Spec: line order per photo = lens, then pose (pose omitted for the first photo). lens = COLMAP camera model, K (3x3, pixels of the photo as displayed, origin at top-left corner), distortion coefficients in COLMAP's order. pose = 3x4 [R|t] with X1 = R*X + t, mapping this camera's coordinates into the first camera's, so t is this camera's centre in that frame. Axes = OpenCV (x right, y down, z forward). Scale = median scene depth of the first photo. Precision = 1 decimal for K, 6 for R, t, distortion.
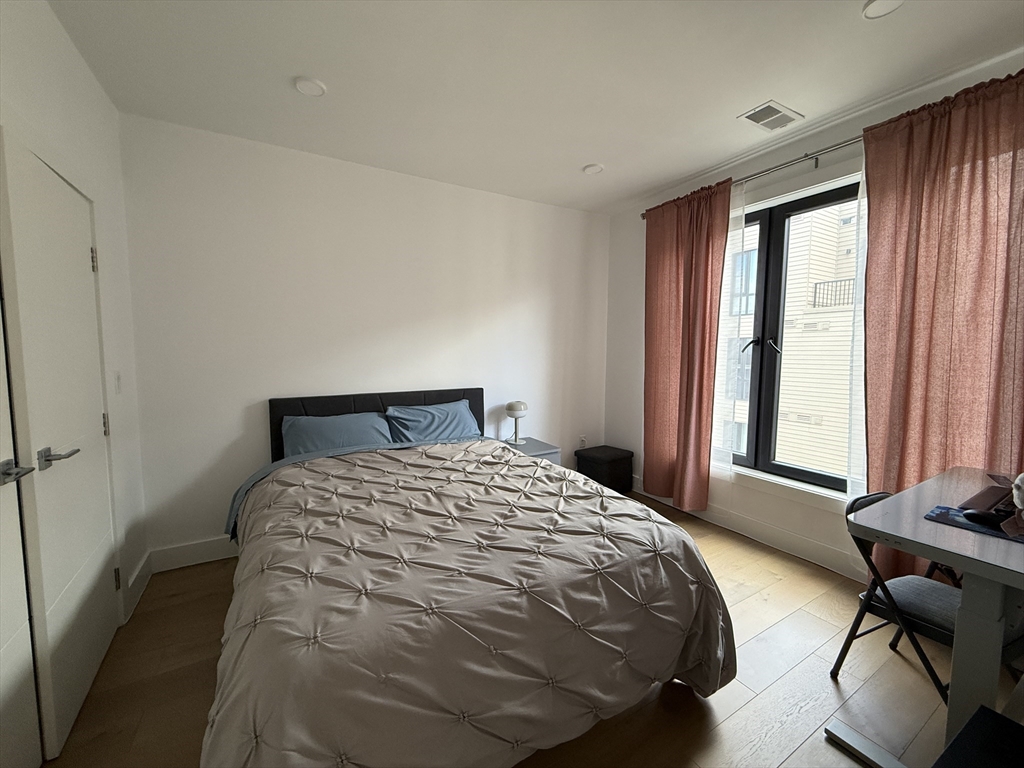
lens RADIAL K [[411.4, 0, 510.3], [0, 411.4, 383.6], [0, 0, 1]] dist [0.007178, -0.000656]
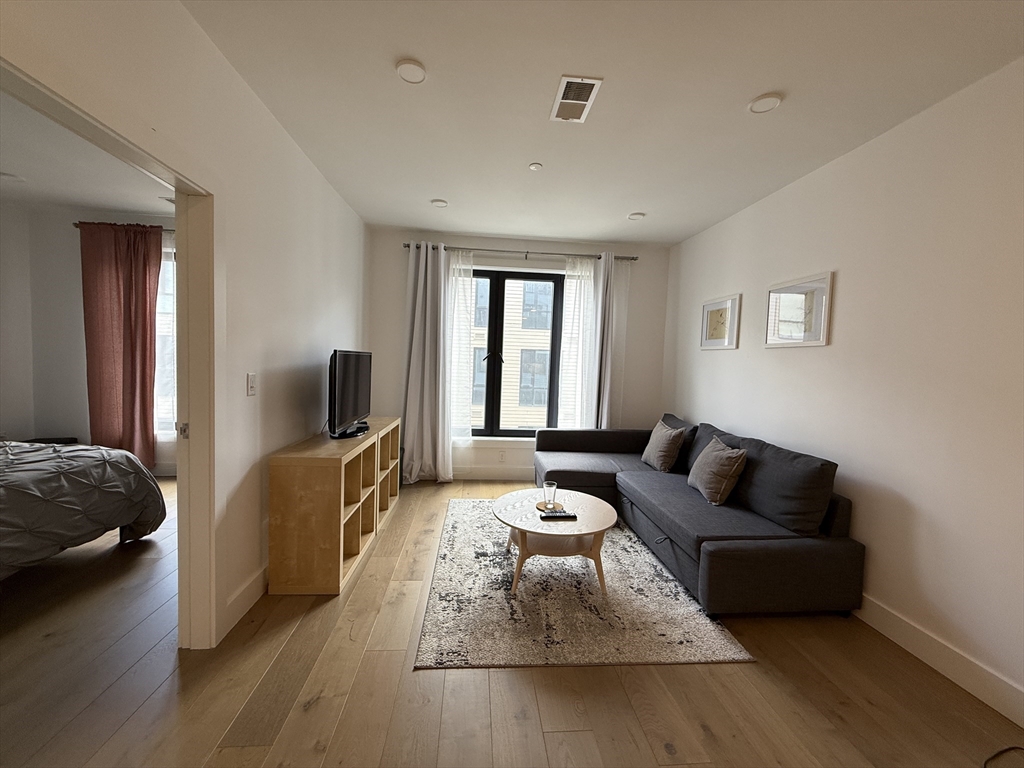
lens RADIAL K [[411.4, 0, 508.0], [0, 411.4, 381.6], [0, 0, 1]] dist [0.007178, -0.000656]
pose [[0.438627, -0.035222, 0.897979, -0.229127], [0.037891, 0.999068, 0.020679, 0.050124], [-0.897870, 0.024955, 0.439553, -0.652538]]
